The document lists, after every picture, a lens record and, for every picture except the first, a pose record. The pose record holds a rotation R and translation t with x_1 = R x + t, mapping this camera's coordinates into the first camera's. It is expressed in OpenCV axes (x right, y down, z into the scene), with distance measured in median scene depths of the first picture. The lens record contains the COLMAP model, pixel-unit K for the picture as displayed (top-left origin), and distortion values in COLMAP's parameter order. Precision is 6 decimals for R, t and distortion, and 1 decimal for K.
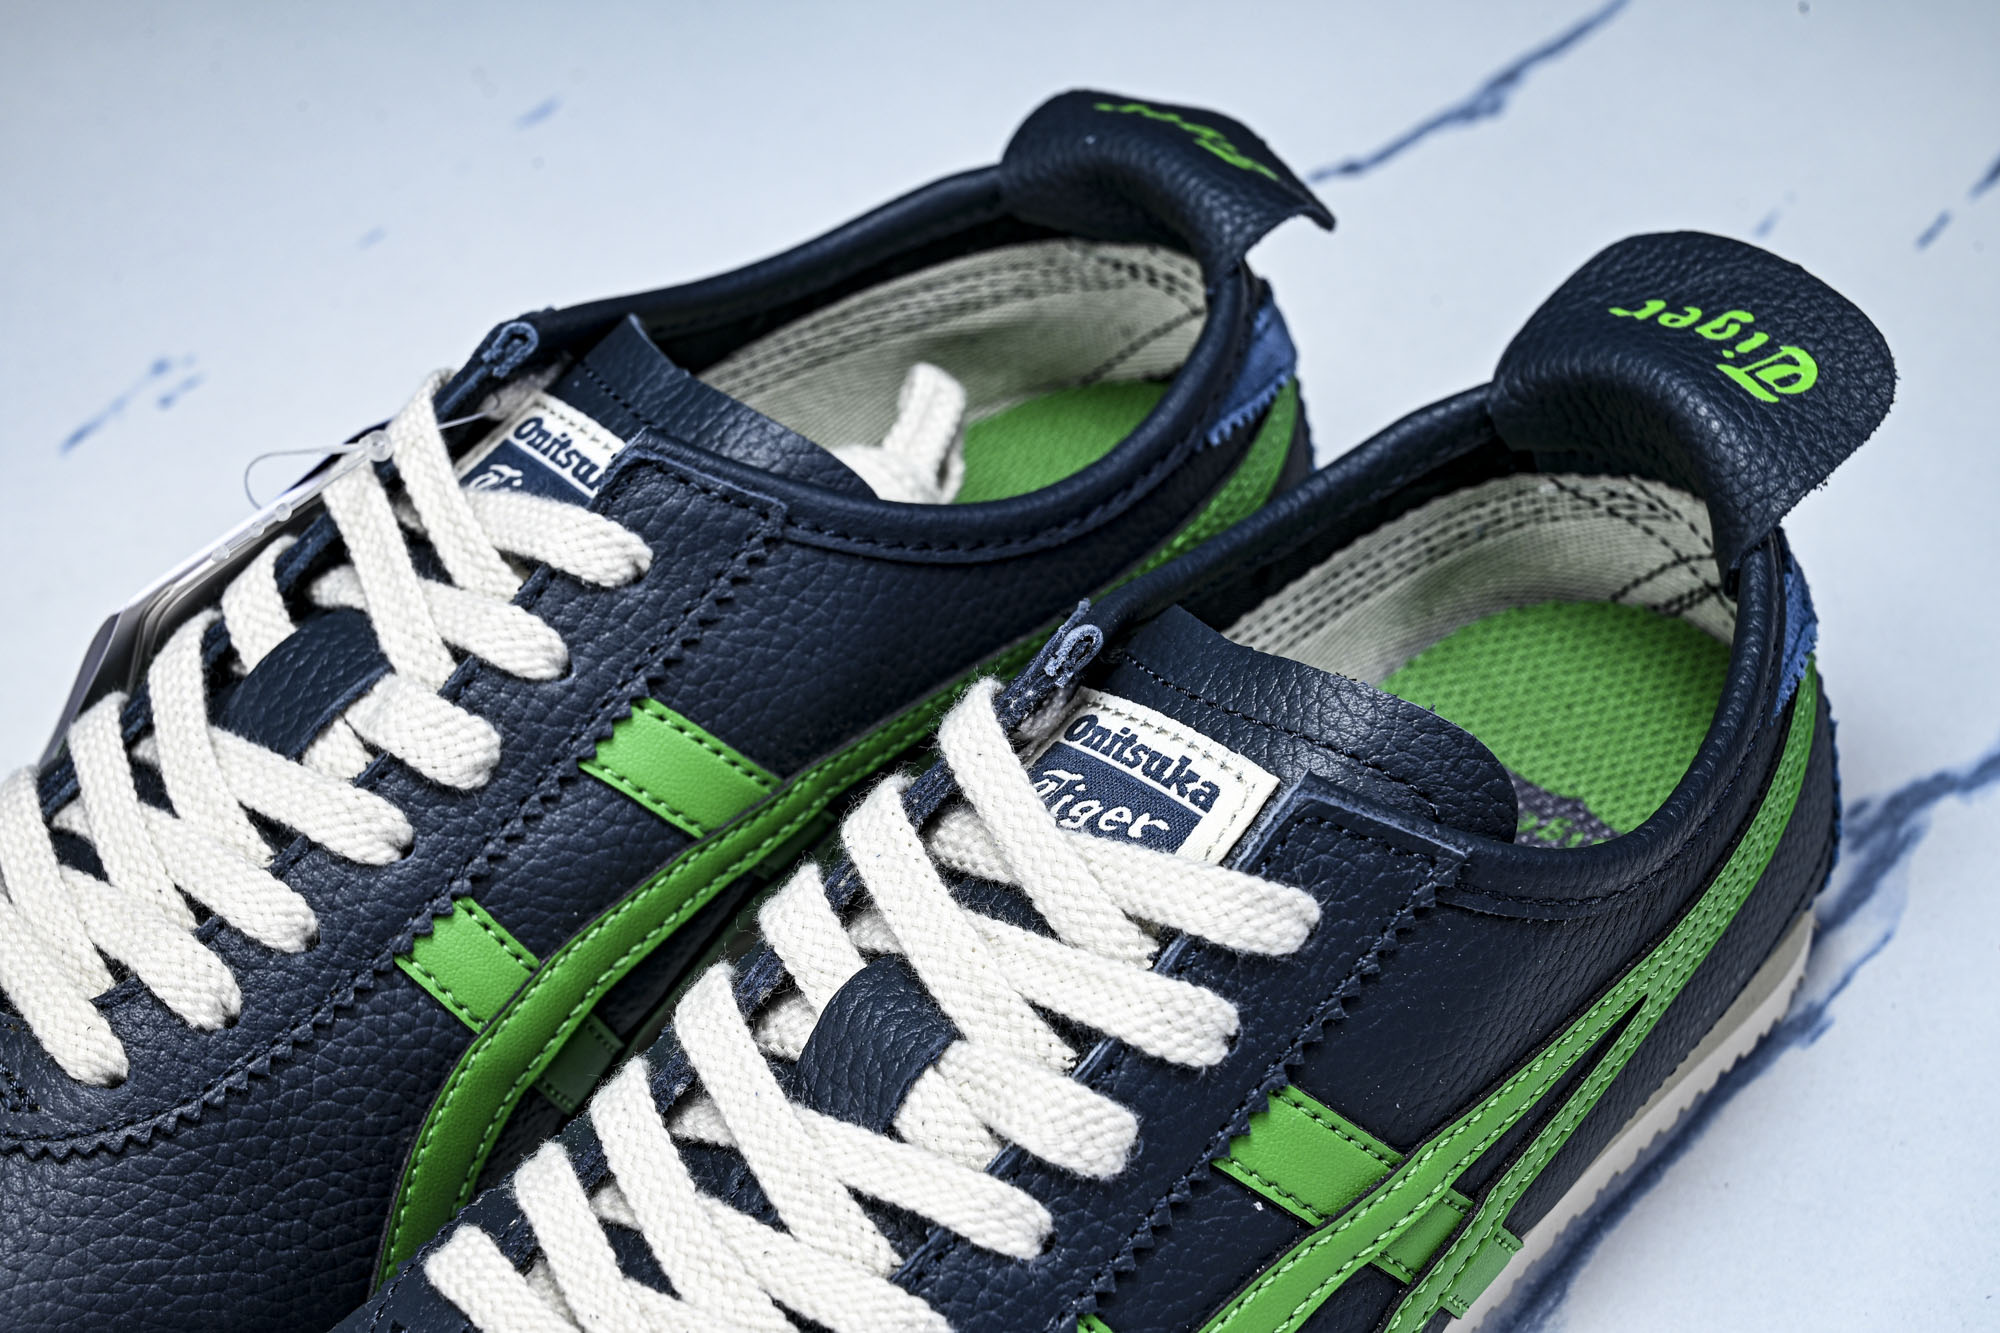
lens RADIAL K [[3576.9, 0, 1000.0], [0, 3576.9, 666.5], [0, 0, 1]] dist [-0.024757, -0.042746]
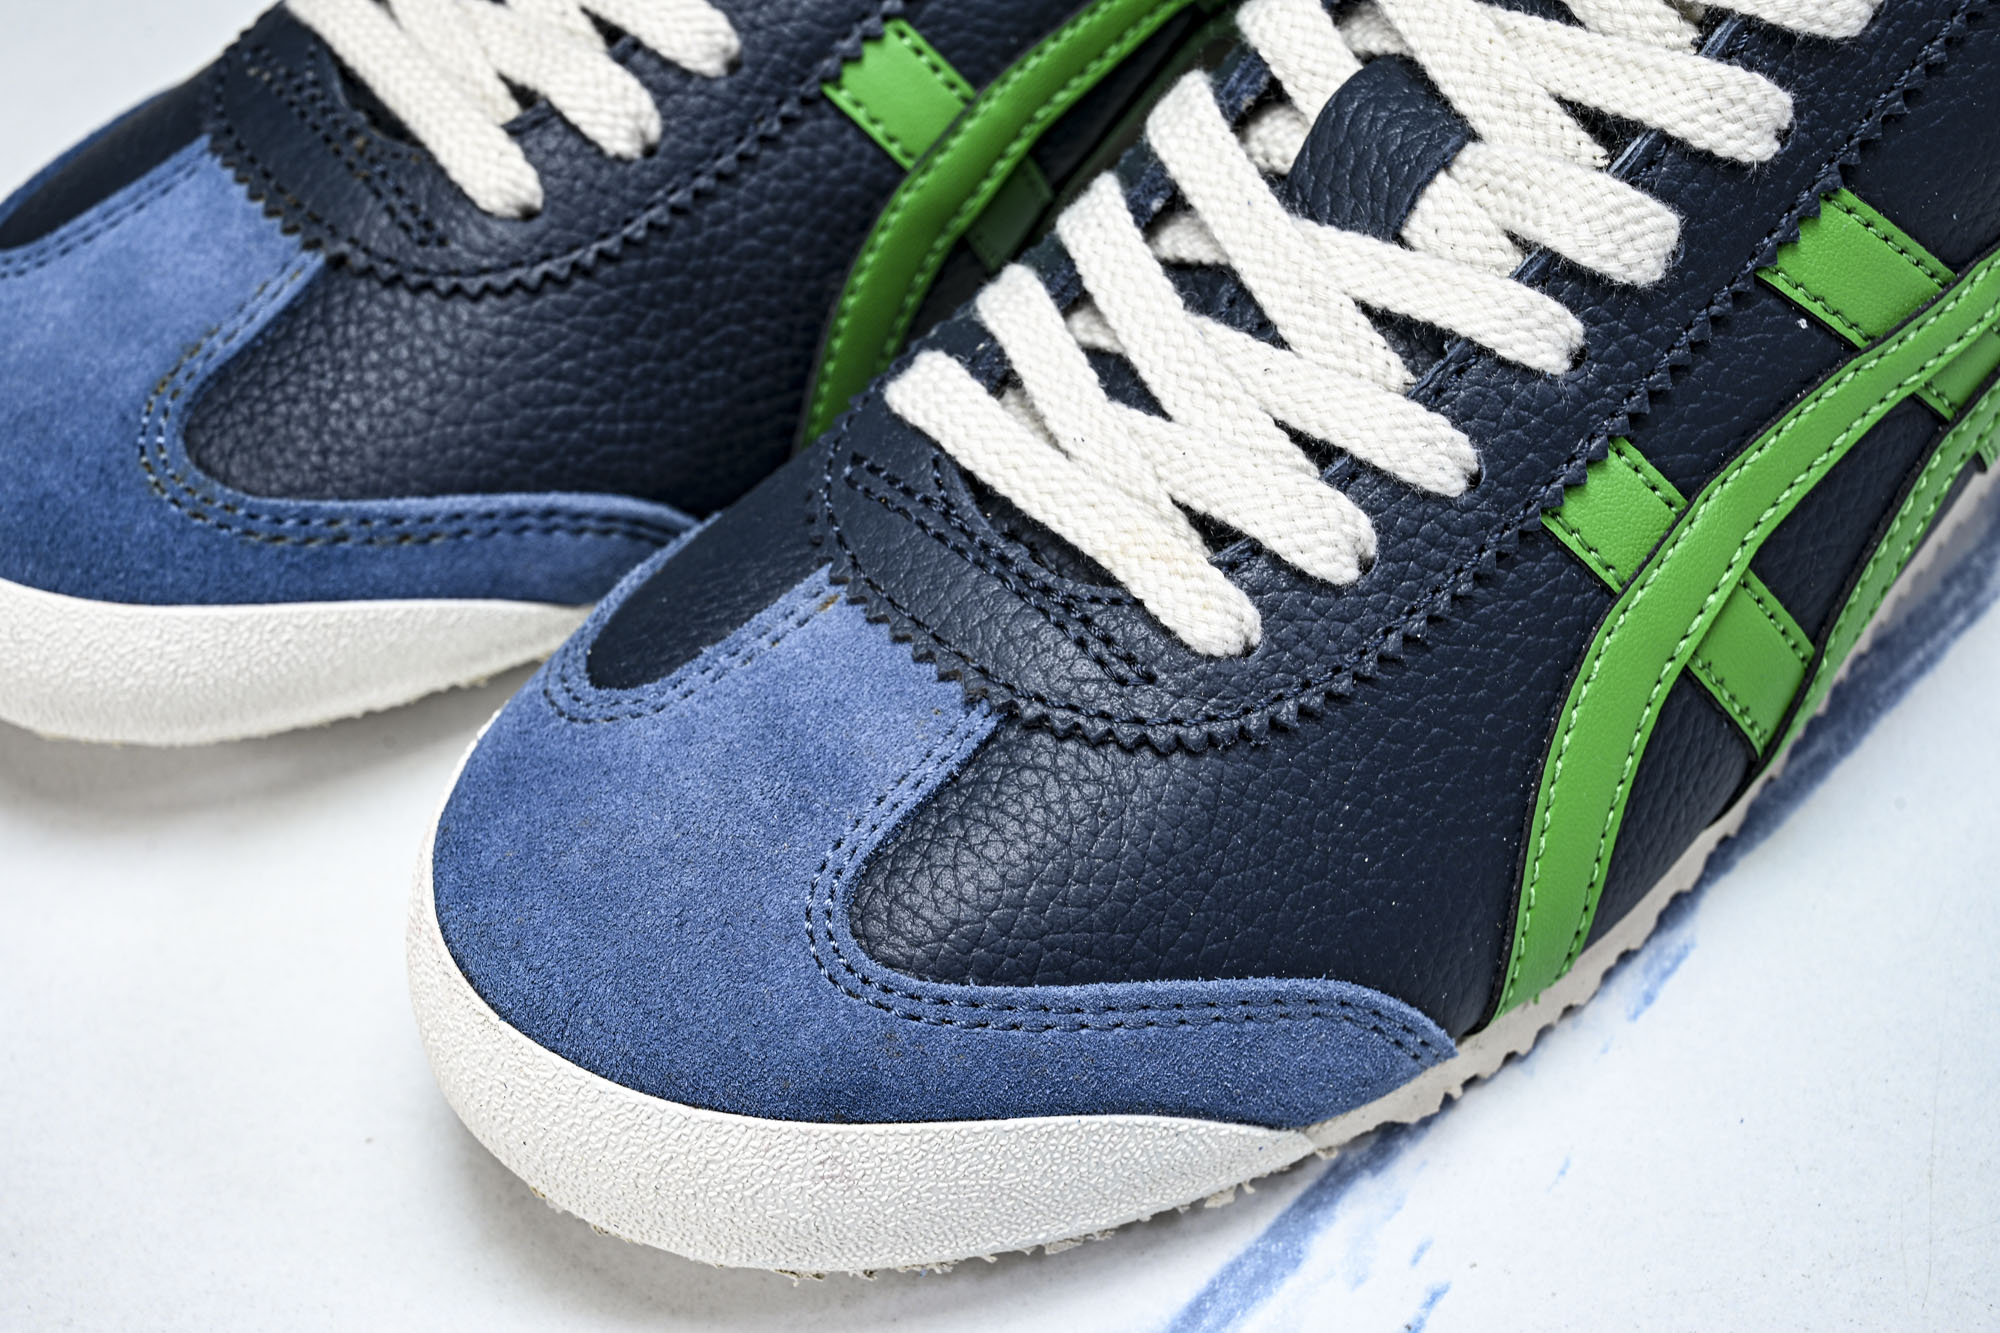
lens RADIAL K [[3576.9, 0, 1000.0], [0, 3576.9, 666.5], [0, 0, 1]] dist [-0.024757, -0.042746]
pose [[0.999128, 0.001341, -0.041727, -0.092262], [0.005383, 0.987003, 0.160613, 0.088602], [0.041400, -0.160697, 0.986135, 0.079931]]
